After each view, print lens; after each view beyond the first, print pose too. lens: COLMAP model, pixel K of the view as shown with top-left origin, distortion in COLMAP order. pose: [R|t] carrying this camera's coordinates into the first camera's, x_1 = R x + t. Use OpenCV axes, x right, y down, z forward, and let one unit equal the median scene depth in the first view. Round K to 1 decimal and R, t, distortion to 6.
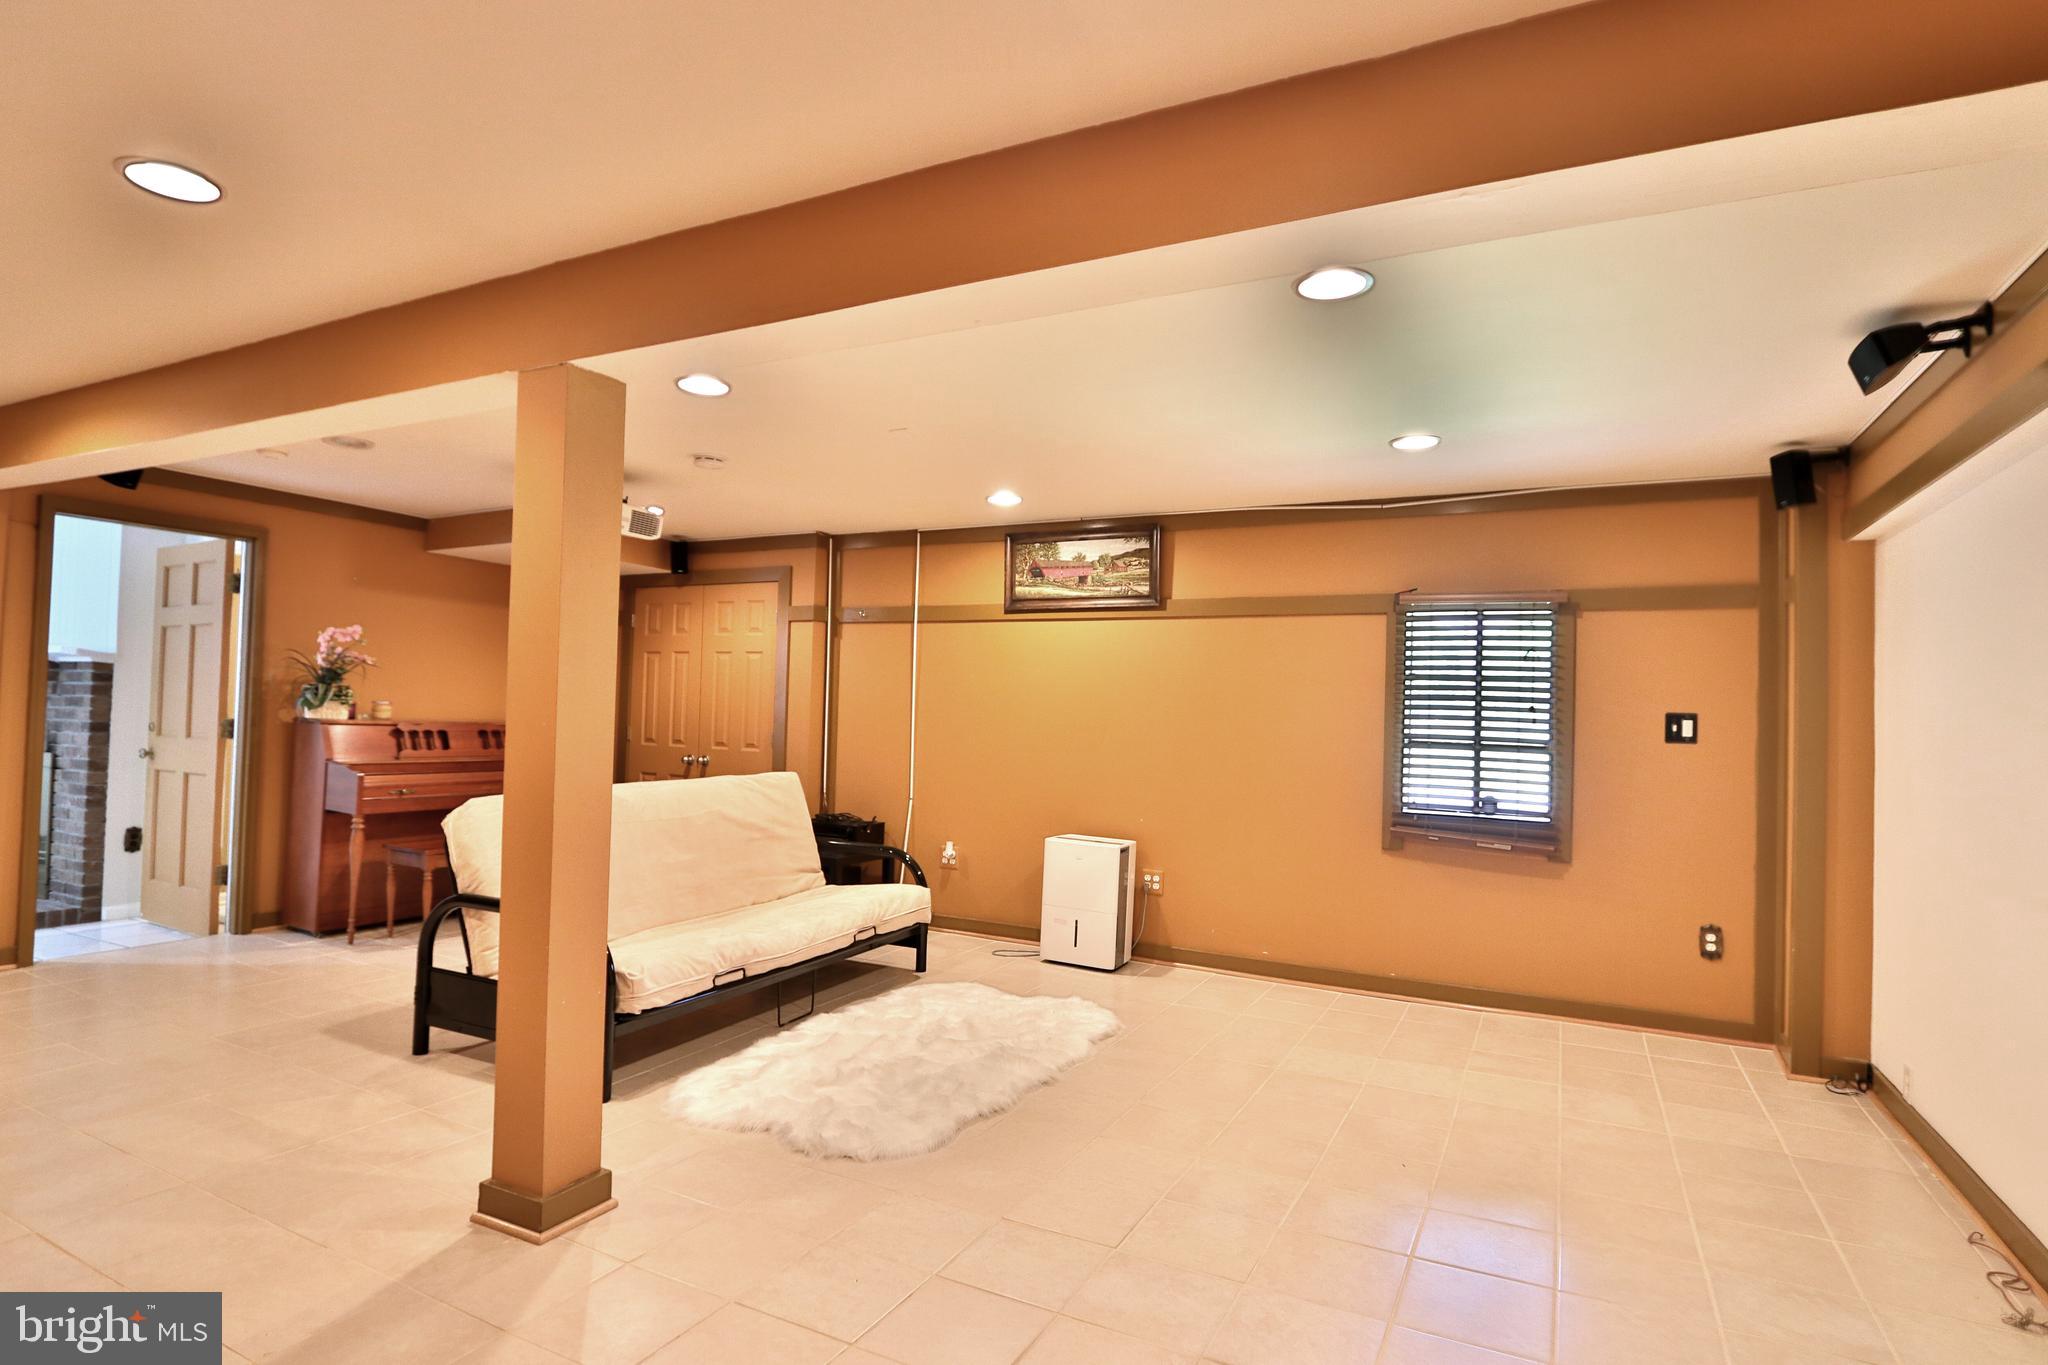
lens RADIAL K [[1065.9, 0, 1022.0], [0, 1065.9, 690.4], [0, 0, 1]] dist [-0.010208, -0.003989]
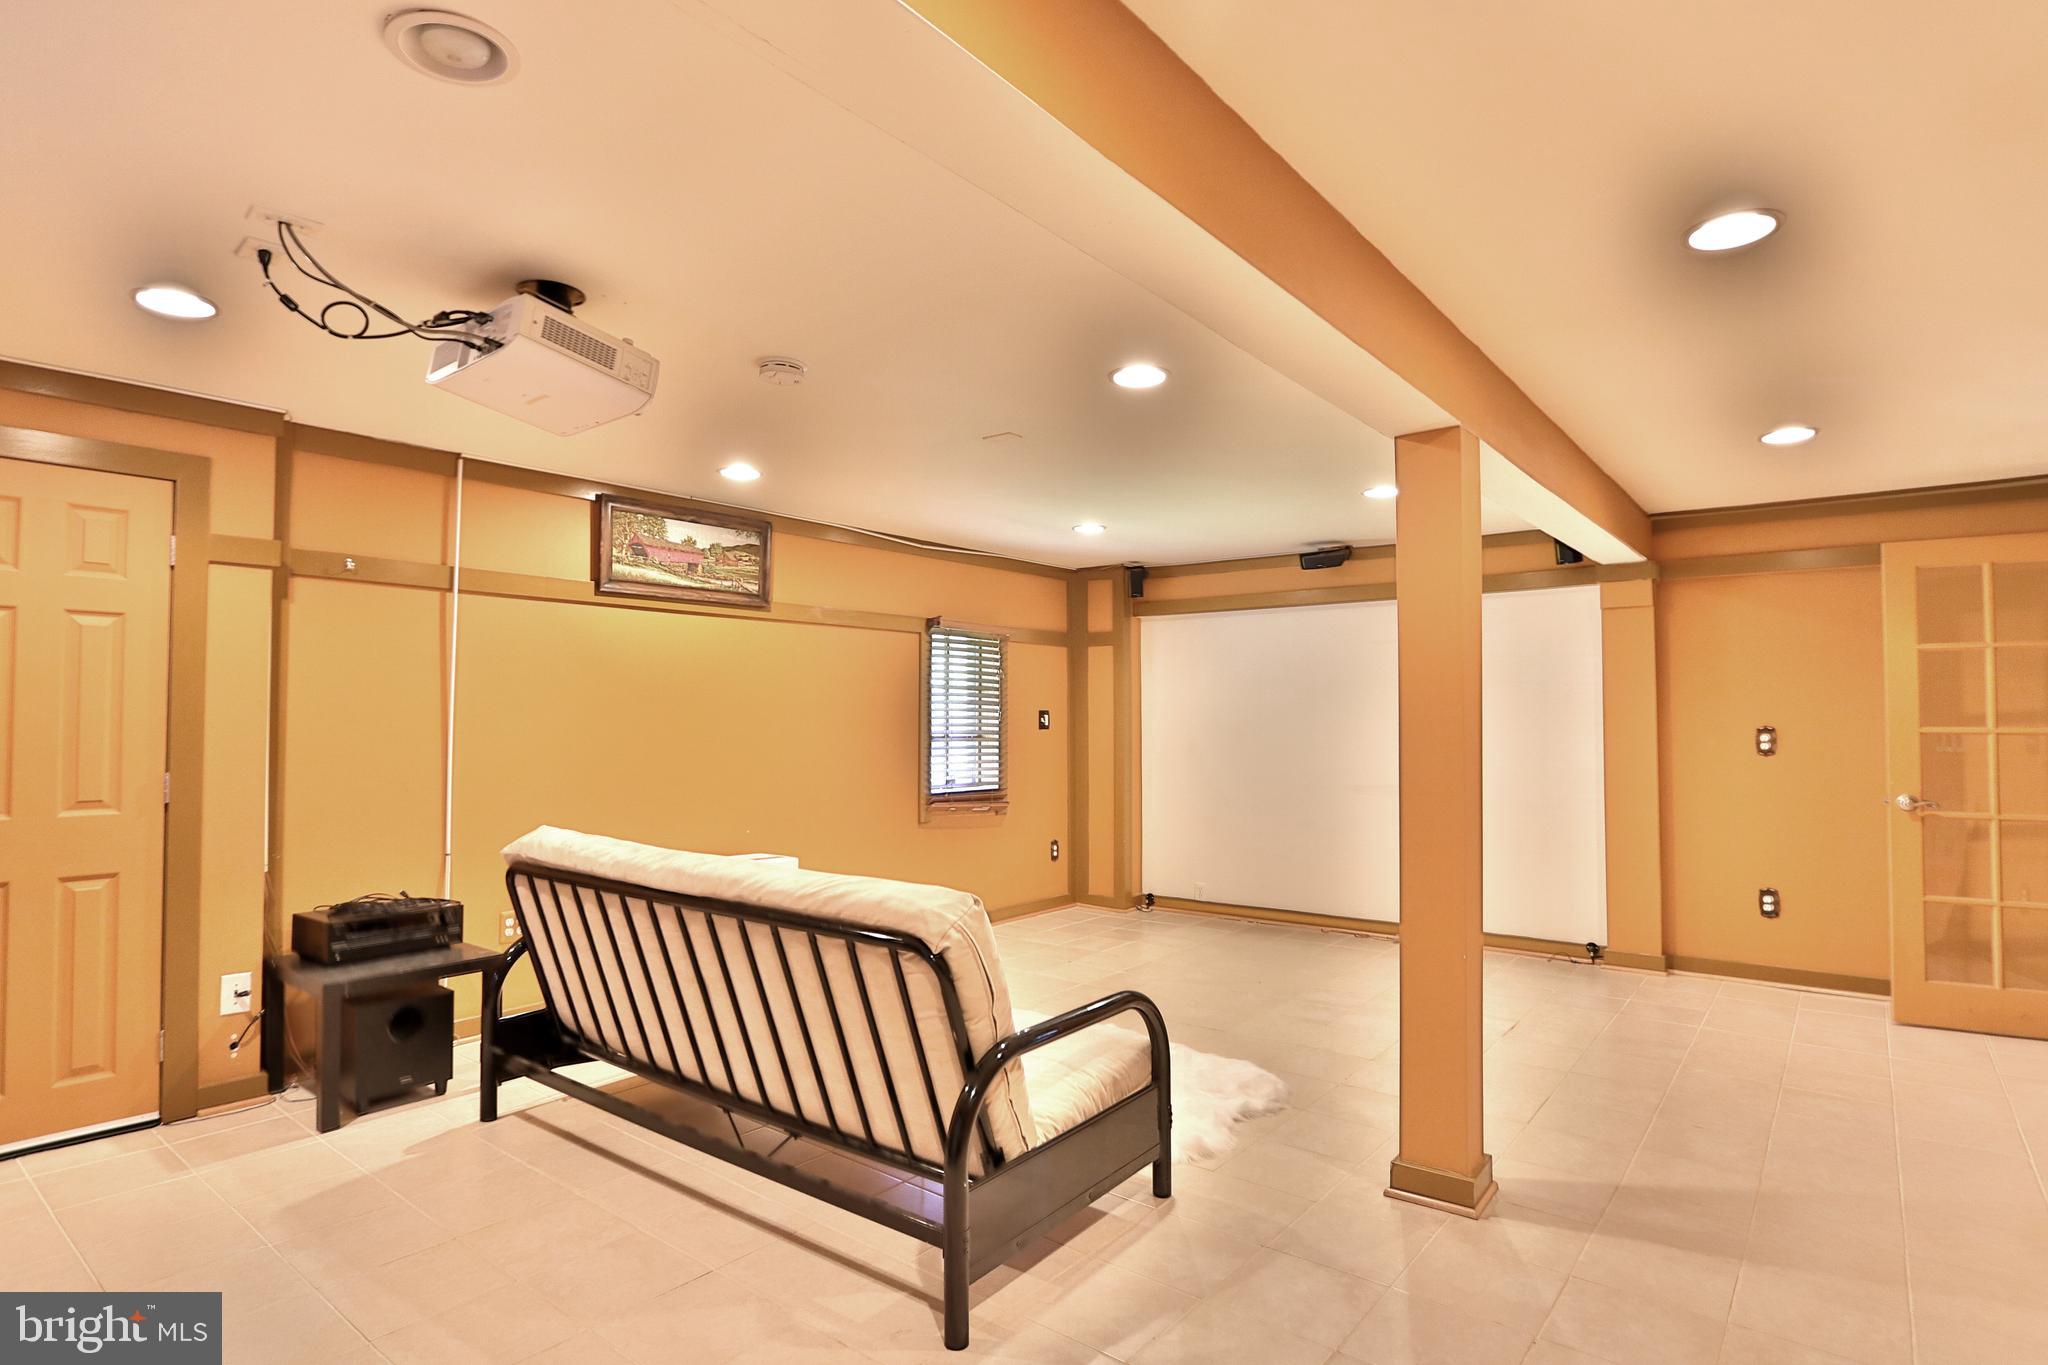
lens RADIAL K [[1065.9, 0, 1019.8], [0, 1065.9, 680.3], [0, 0, 1]] dist [-0.010208, -0.003989]
pose [[0.209607, 0.009672, 0.977738, -0.740655], [-0.018831, 0.999806, -0.005854, -0.010948], [-0.977604, -0.017184, 0.209749, 0.549783]]
